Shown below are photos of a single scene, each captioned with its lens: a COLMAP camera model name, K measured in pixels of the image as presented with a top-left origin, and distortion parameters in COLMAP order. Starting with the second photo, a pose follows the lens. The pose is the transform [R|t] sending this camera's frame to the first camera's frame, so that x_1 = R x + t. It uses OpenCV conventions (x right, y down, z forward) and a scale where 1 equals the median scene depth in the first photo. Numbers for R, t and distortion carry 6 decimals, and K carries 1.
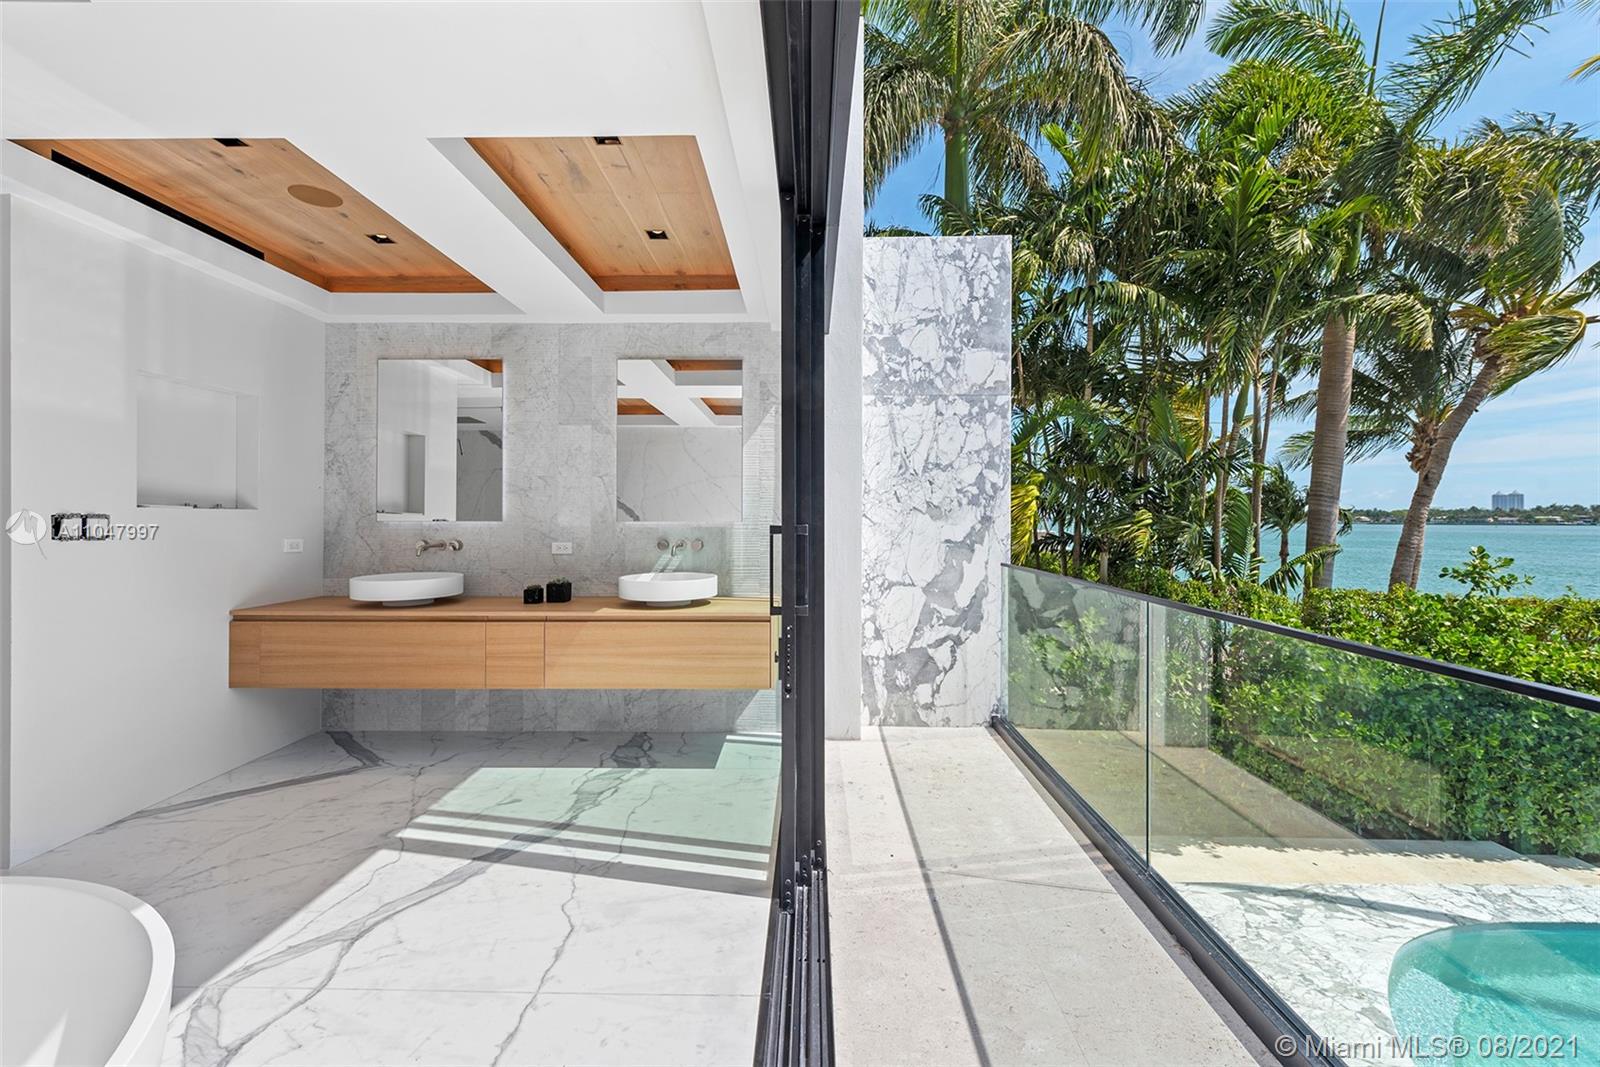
lens RADIAL K [[636.3, 0, 798.4], [0, 636.3, 524.4], [0, 0, 1]] dist [0.004016, 0.000080]
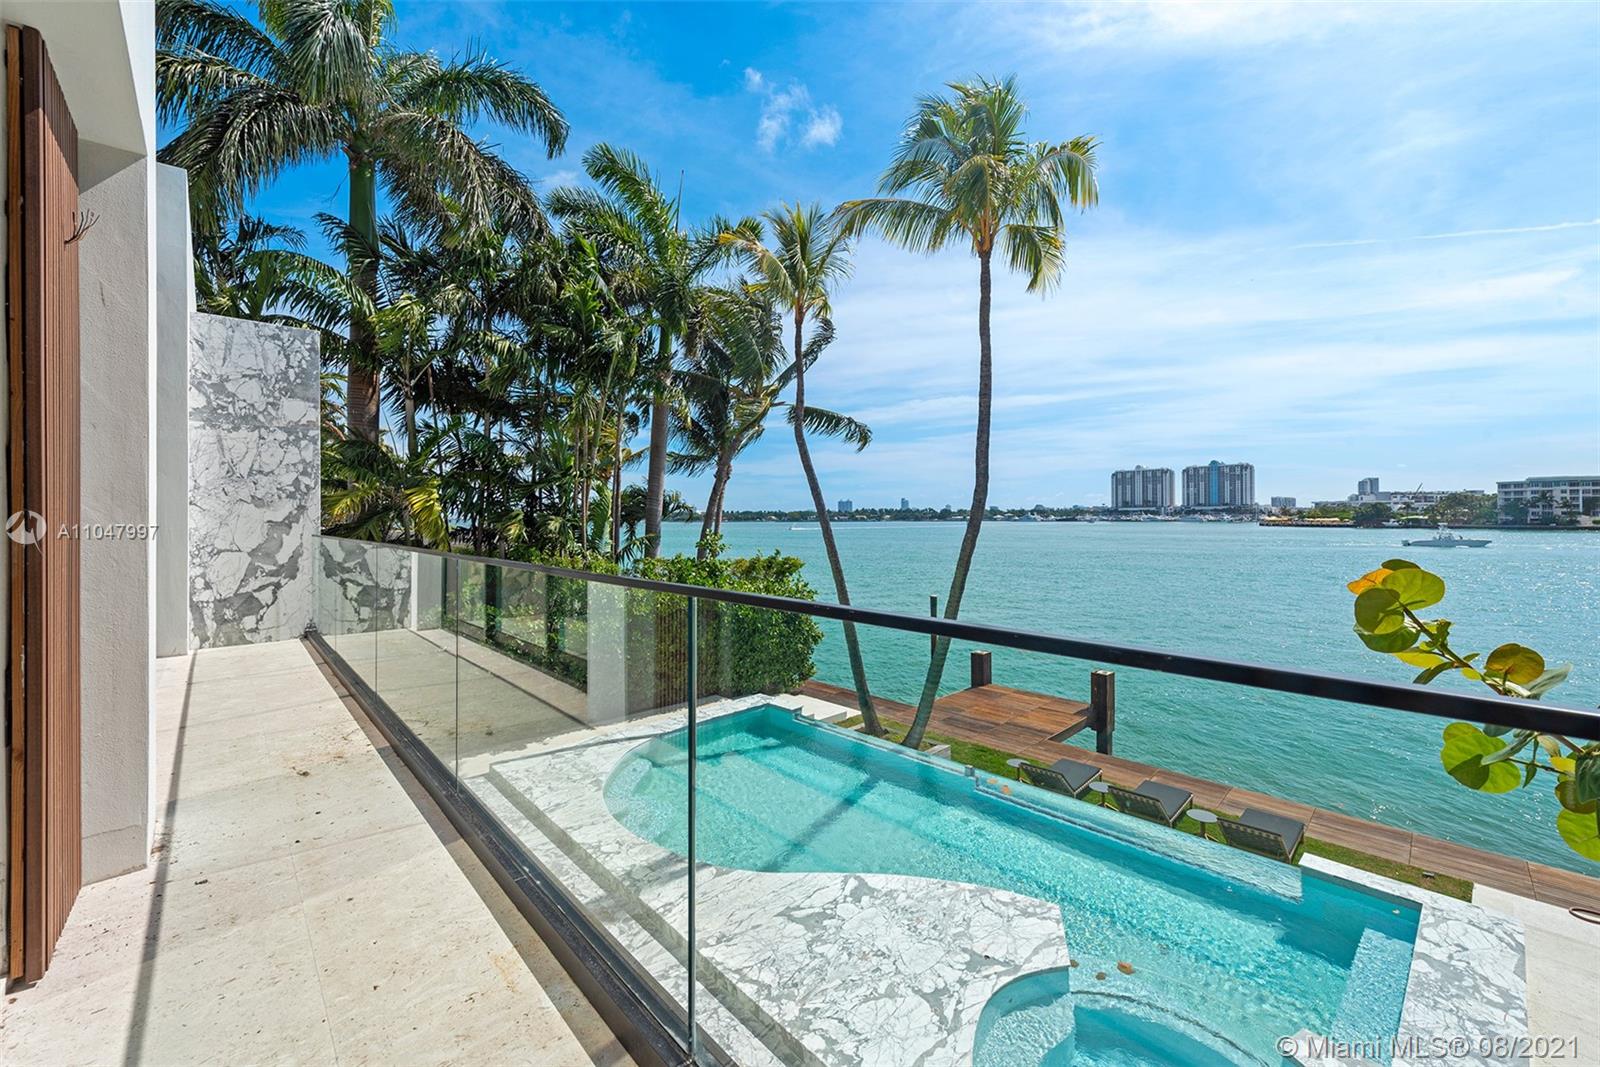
lens RADIAL K [[636.3, 0, 804.1], [0, 636.3, 518.2], [0, 0, 1]] dist [0.004016, 0.000080]
pose [[0.717517, -0.004621, 0.696525, 0.087579], [0.011872, 0.999914, -0.005595, 0.042203], [-0.696439, 0.012284, 0.717510, -1.004763]]
